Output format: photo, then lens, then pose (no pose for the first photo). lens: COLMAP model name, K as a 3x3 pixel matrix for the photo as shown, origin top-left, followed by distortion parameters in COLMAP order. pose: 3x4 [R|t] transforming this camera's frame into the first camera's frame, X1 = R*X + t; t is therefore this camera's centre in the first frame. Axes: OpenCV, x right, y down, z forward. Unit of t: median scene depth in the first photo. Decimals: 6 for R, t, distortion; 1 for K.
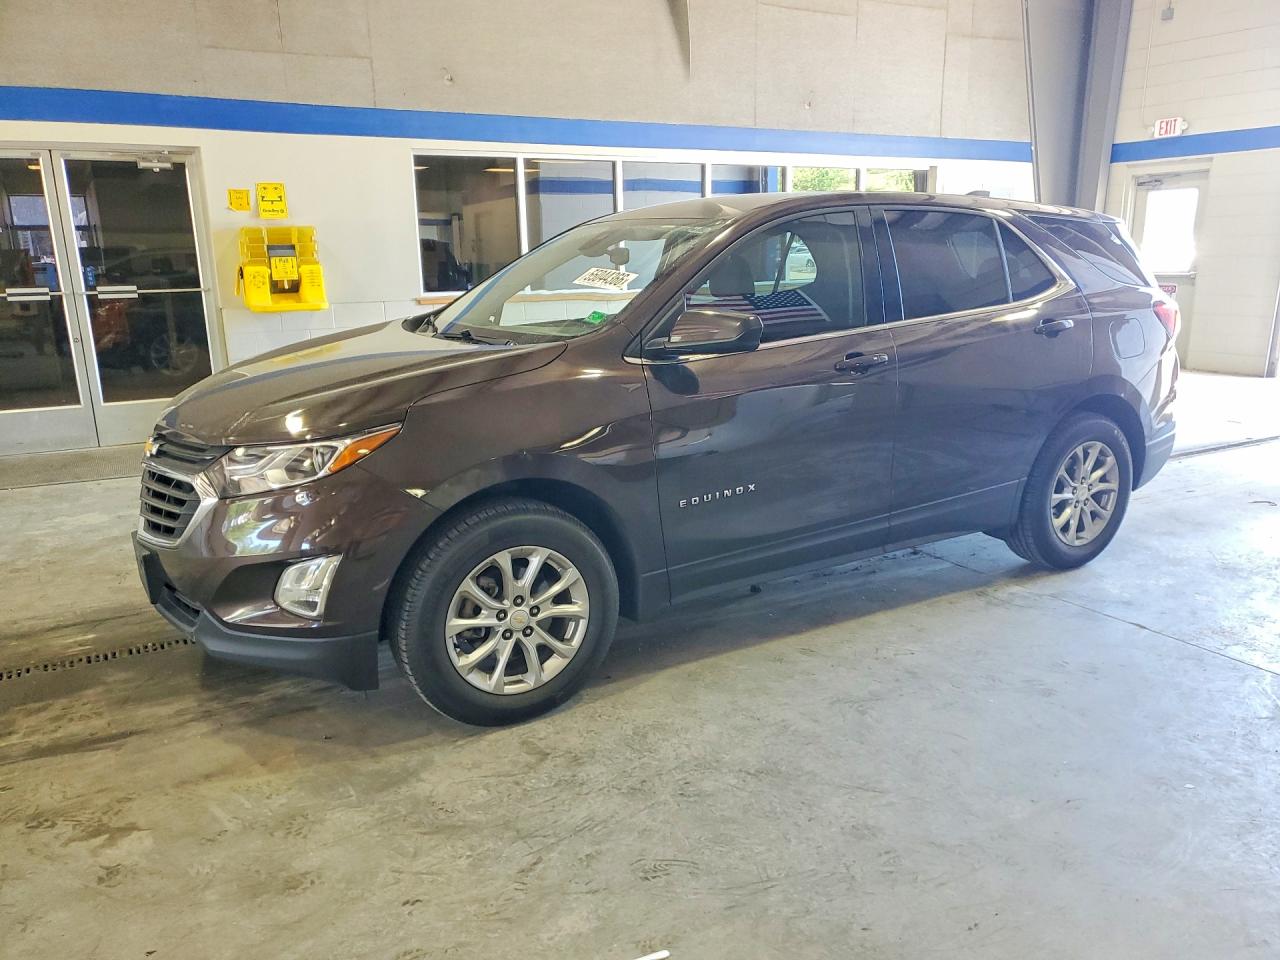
lens RADIAL K [[961.3, 0, 640.9], [0, 961.3, 492.6], [0, 0, 1]] dist [-0.027512, 0.017316]
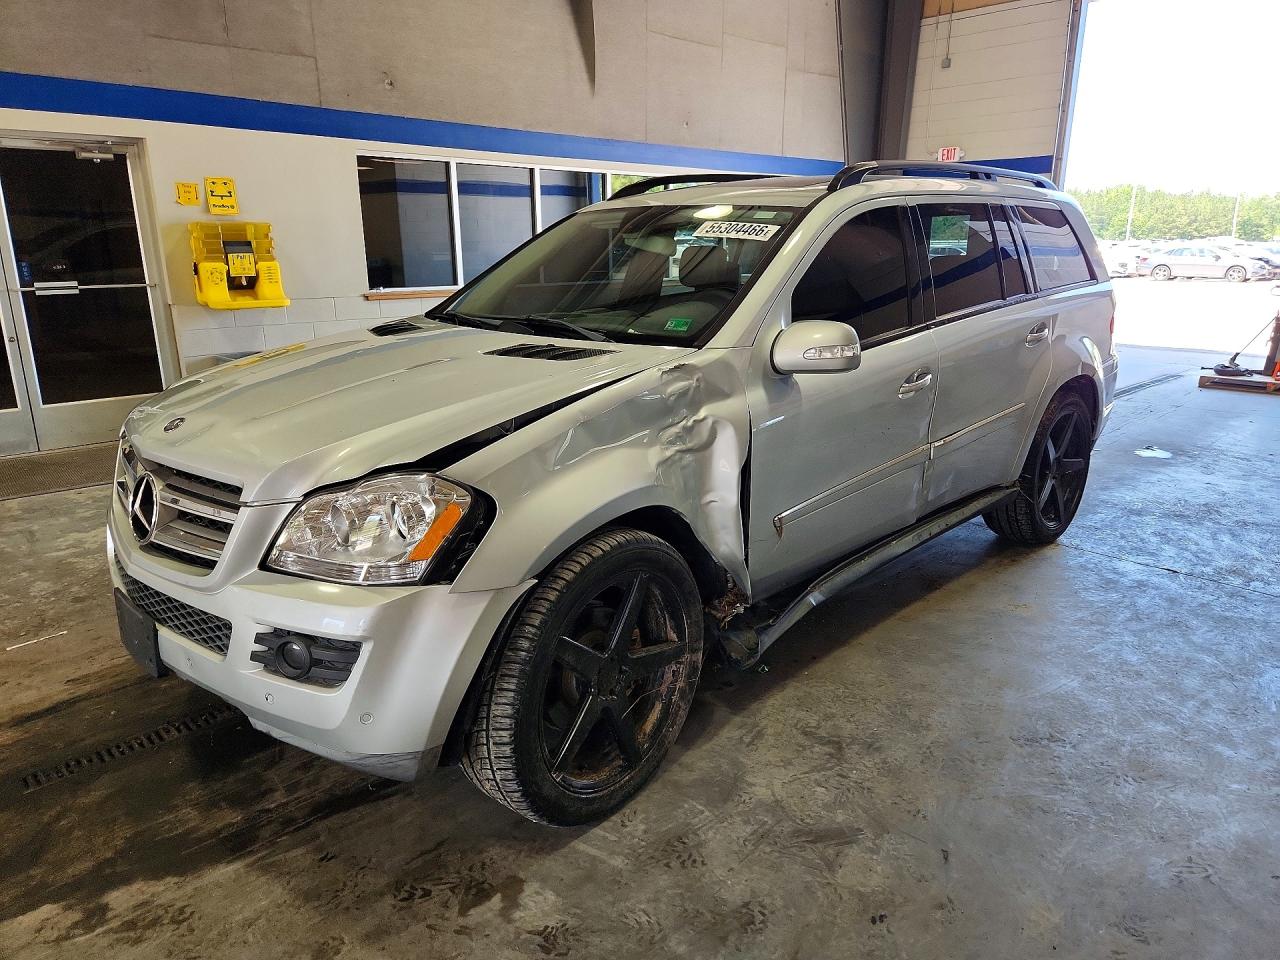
lens RADIAL K [[832.4, 0, 644.5], [0, 832.4, 471.8], [0, 0, 1]] dist [0.004718, -0.021212]
pose [[0.970298, -0.047599, 0.237183, -0.178580], [0.043084, 0.998779, 0.024187, -0.021167], [-0.238045, -0.013250, 0.971164, 0.052643]]
